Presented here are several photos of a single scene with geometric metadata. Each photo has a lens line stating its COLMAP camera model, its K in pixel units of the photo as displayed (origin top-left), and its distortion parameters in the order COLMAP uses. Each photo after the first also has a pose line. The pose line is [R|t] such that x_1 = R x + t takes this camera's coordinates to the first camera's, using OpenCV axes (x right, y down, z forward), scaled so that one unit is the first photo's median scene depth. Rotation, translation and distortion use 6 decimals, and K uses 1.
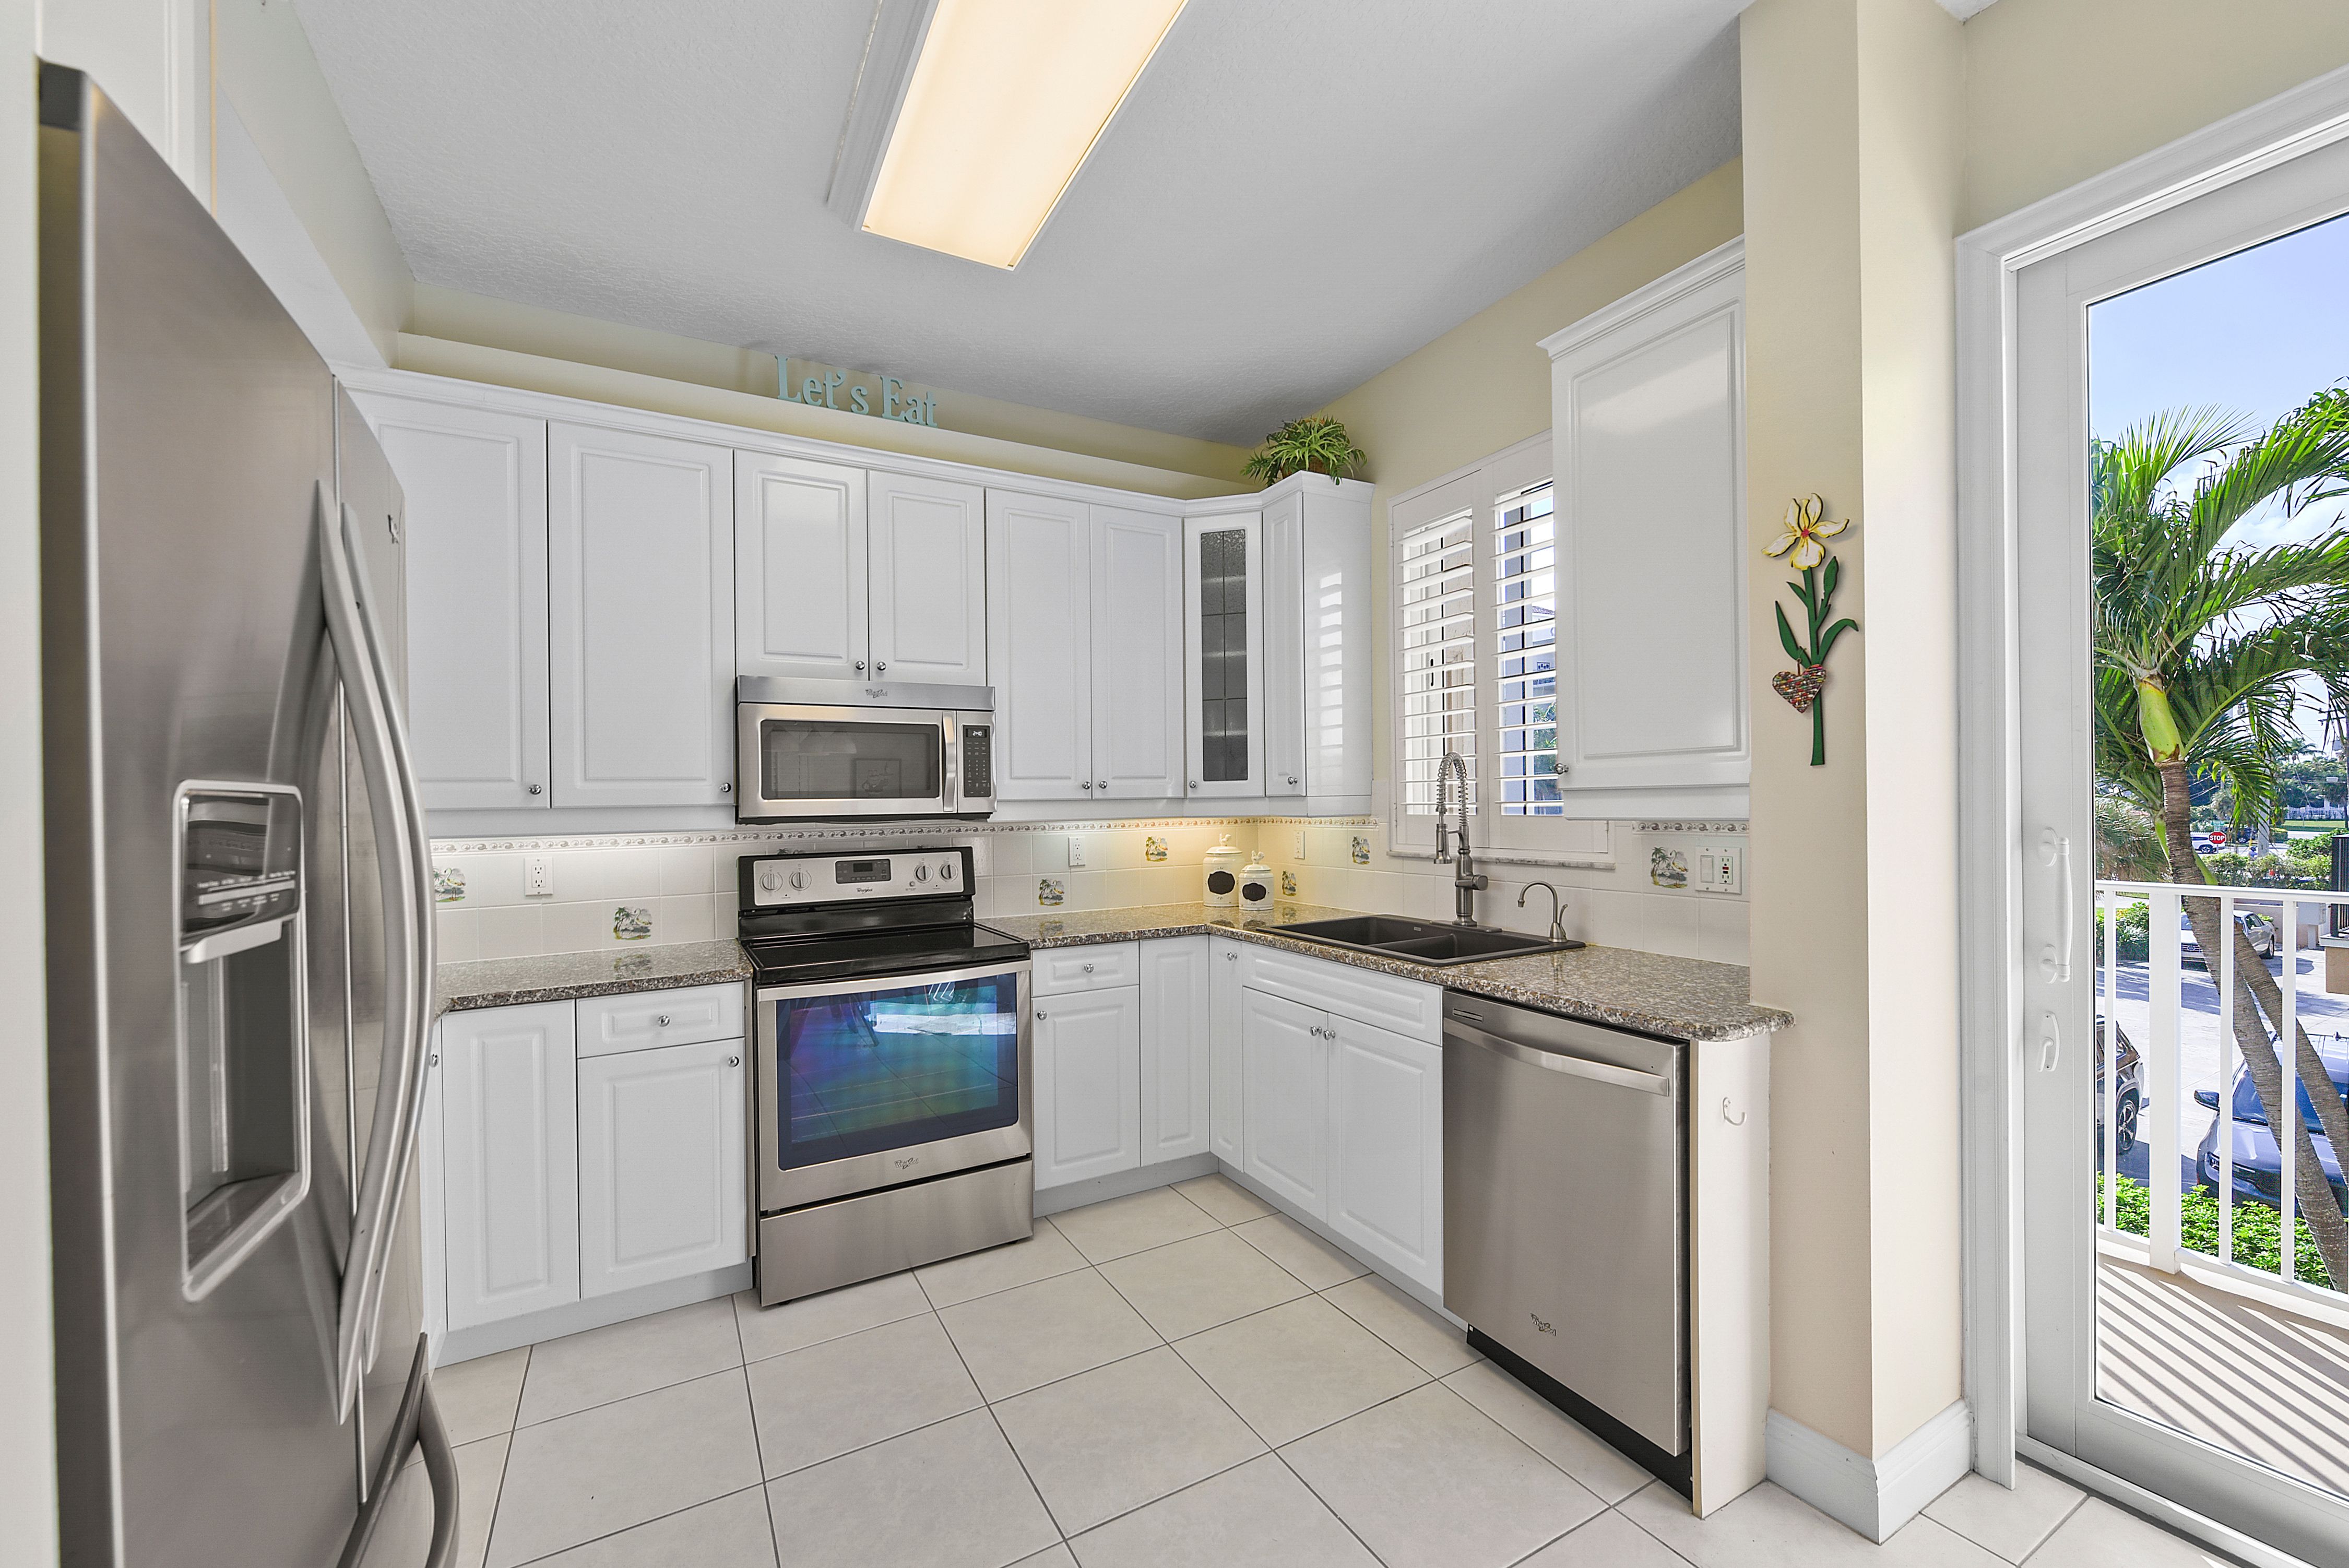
lens RADIAL K [[949.7, 0, 1185.3], [0, 949.7, 813.9], [0, 0, 1]] dist [-0.000936, -0.000182]
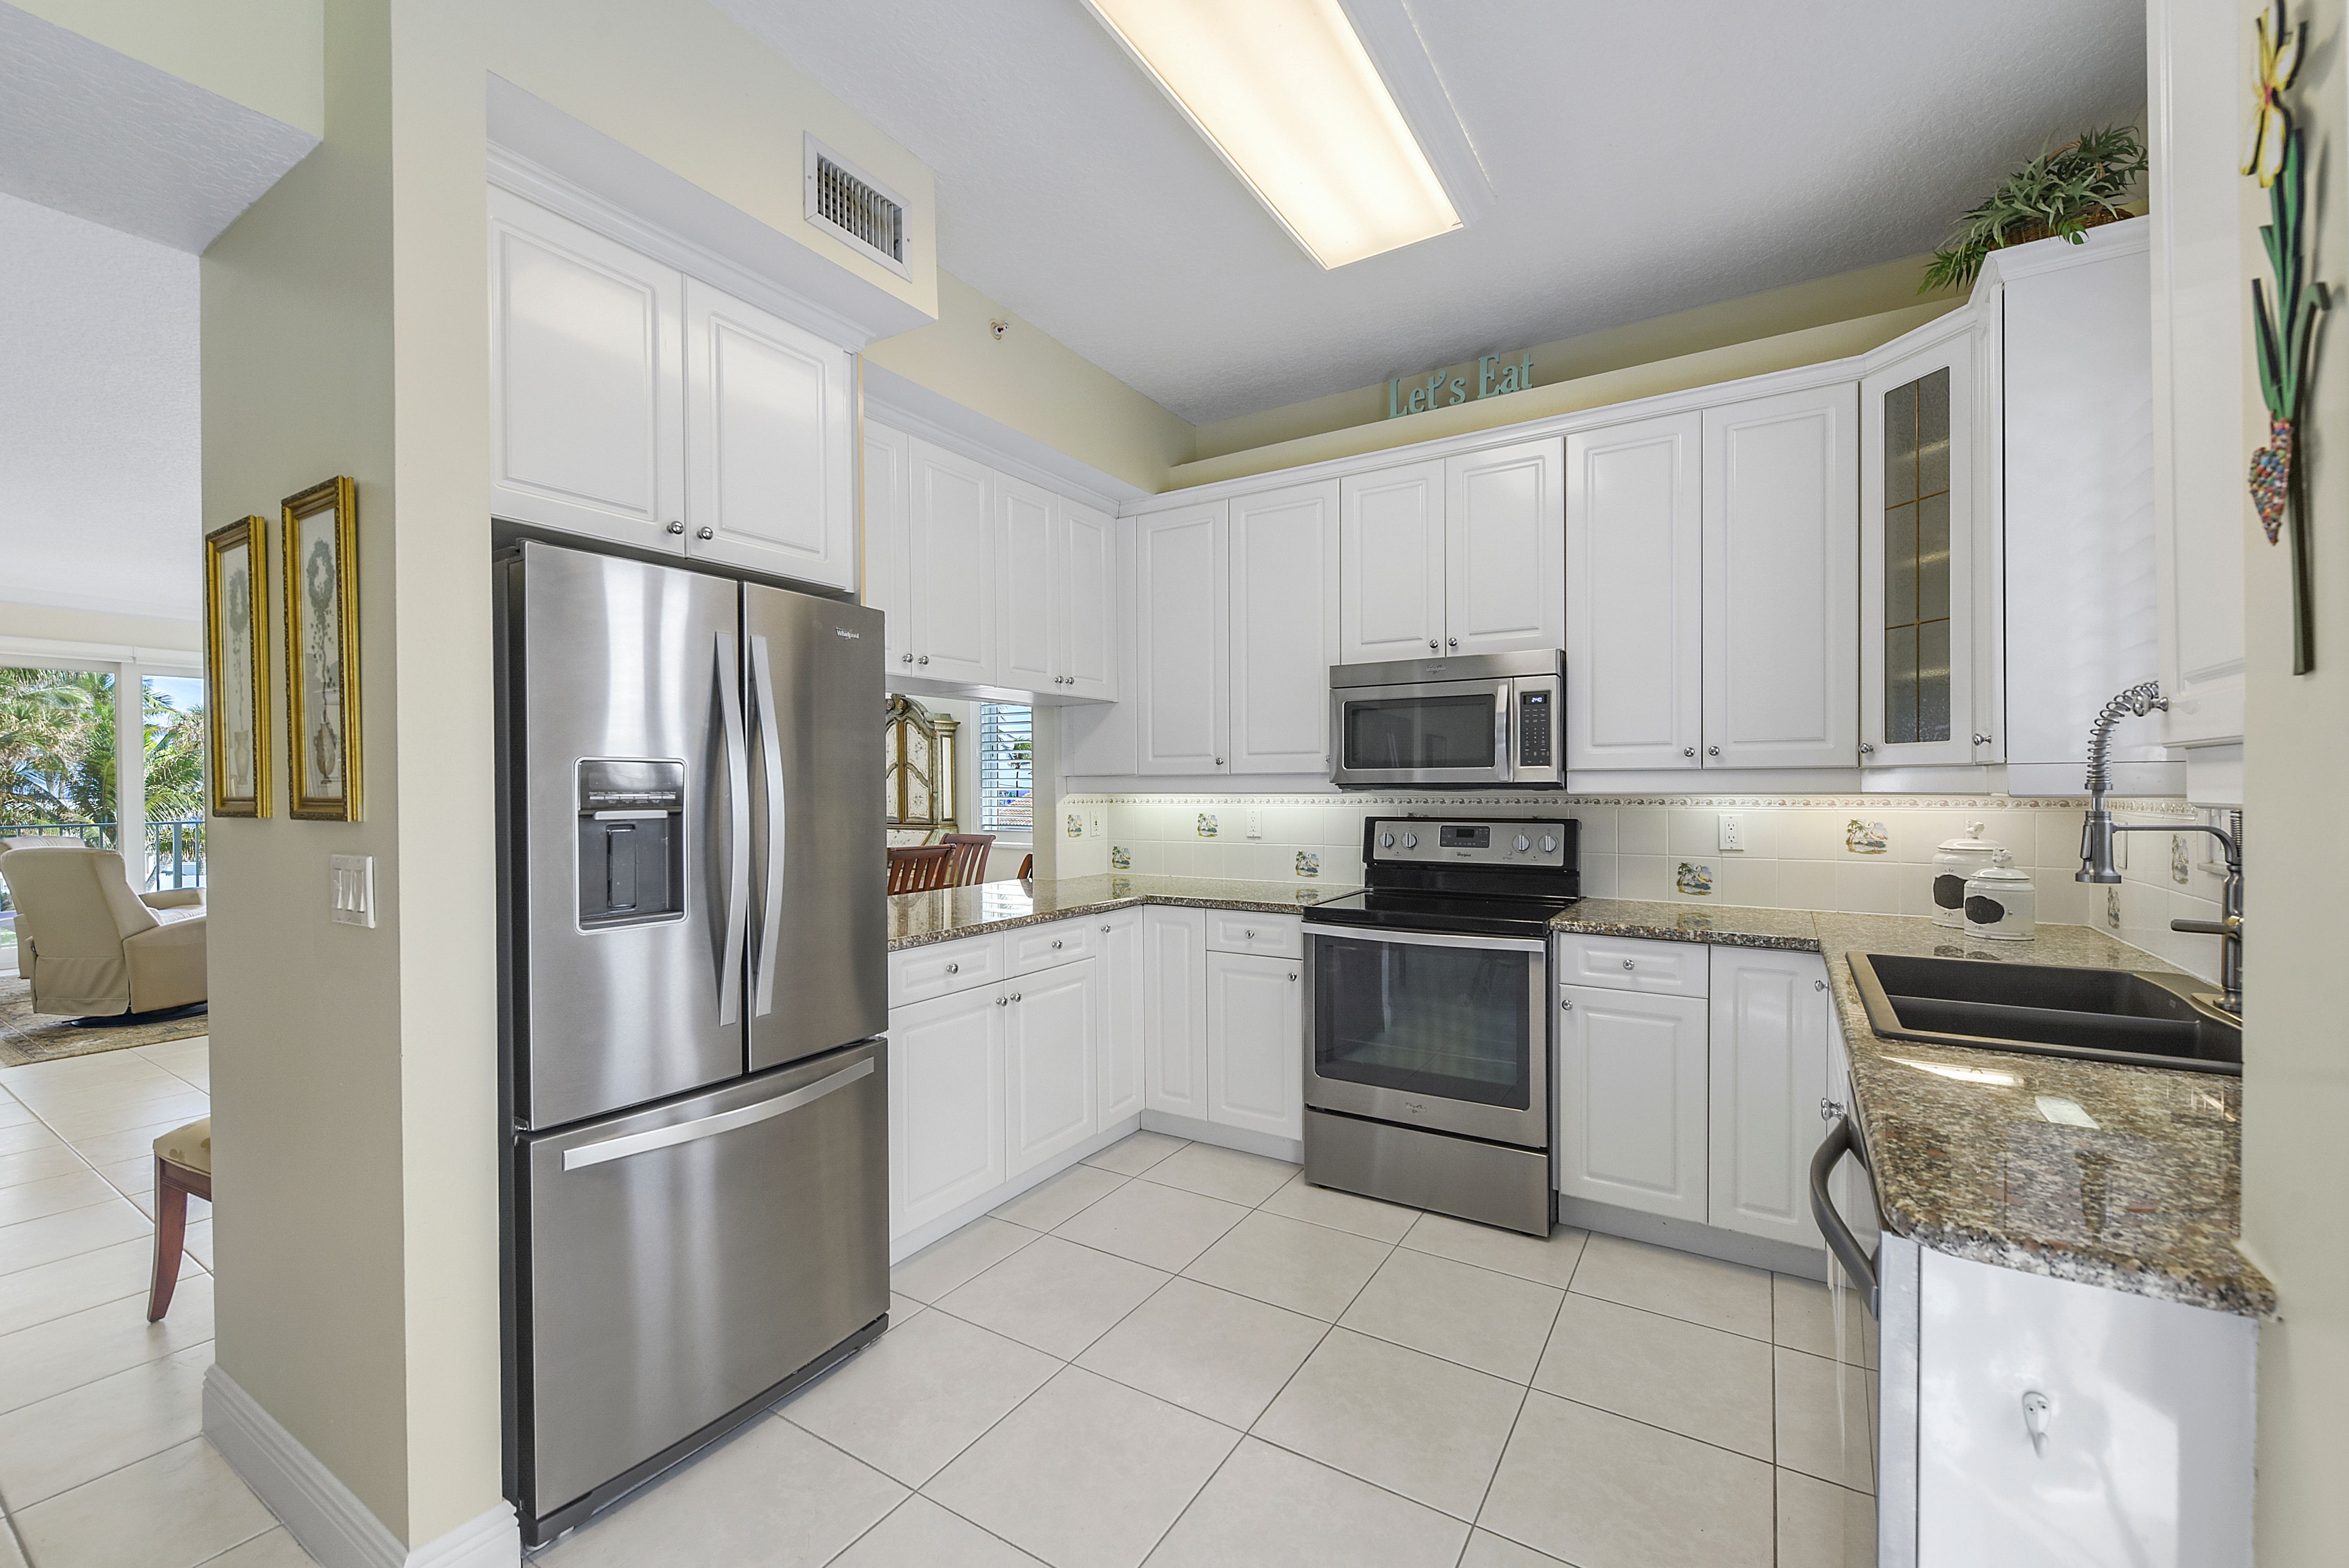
lens RADIAL K [[949.7, 0, 1190.0], [0, 949.7, 800.5], [0, 0, 1]] dist [-0.000936, -0.000182]
pose [[0.471100, 0.029638, -0.881582, 0.458403], [-0.016234, 0.999557, 0.024929, -0.001379], [0.881930, 0.002568, 0.471373, 0.237633]]
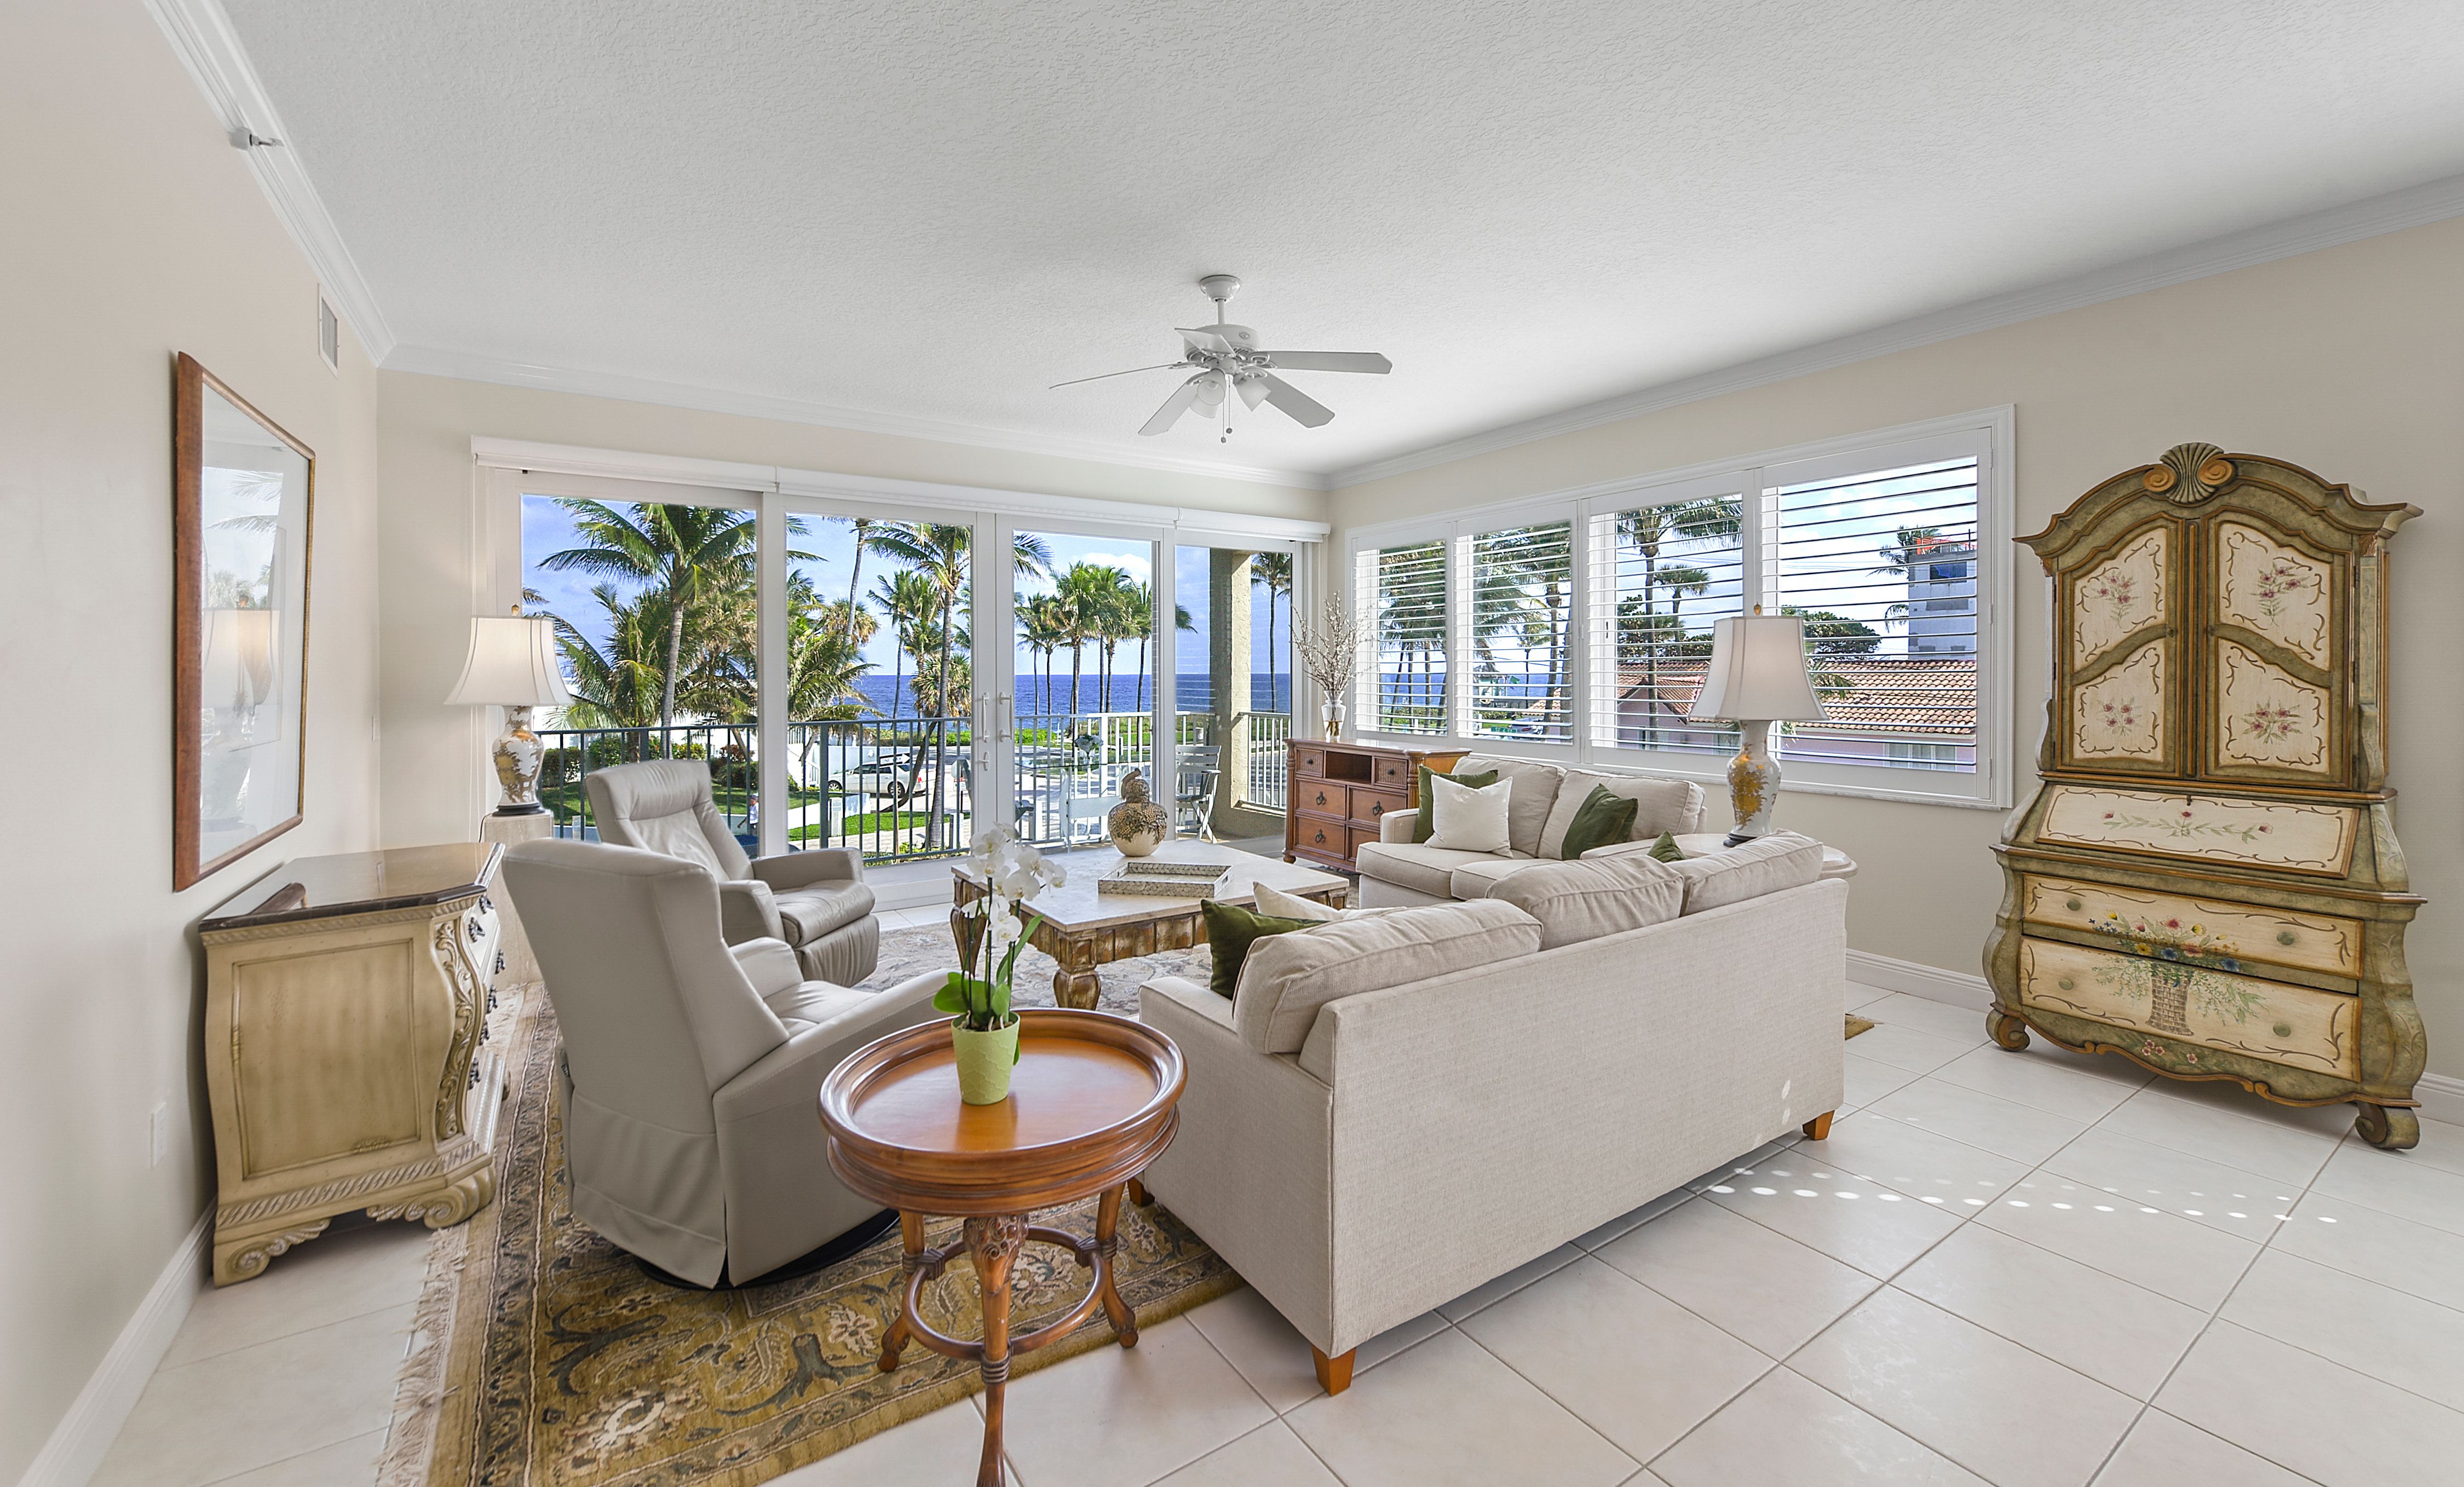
lens RADIAL K [[993.7, 0, 1242.4], [0, 993.7, 682.0], [0, 0, 1]] dist [-0.001911, -0.001156]
pose [[0.070684, 0.029844, -0.997052, -1.180397], [-0.013767, 0.999486, 0.028941, 0.016561], [0.997404, 0.011680, 0.071059, -0.318843]]
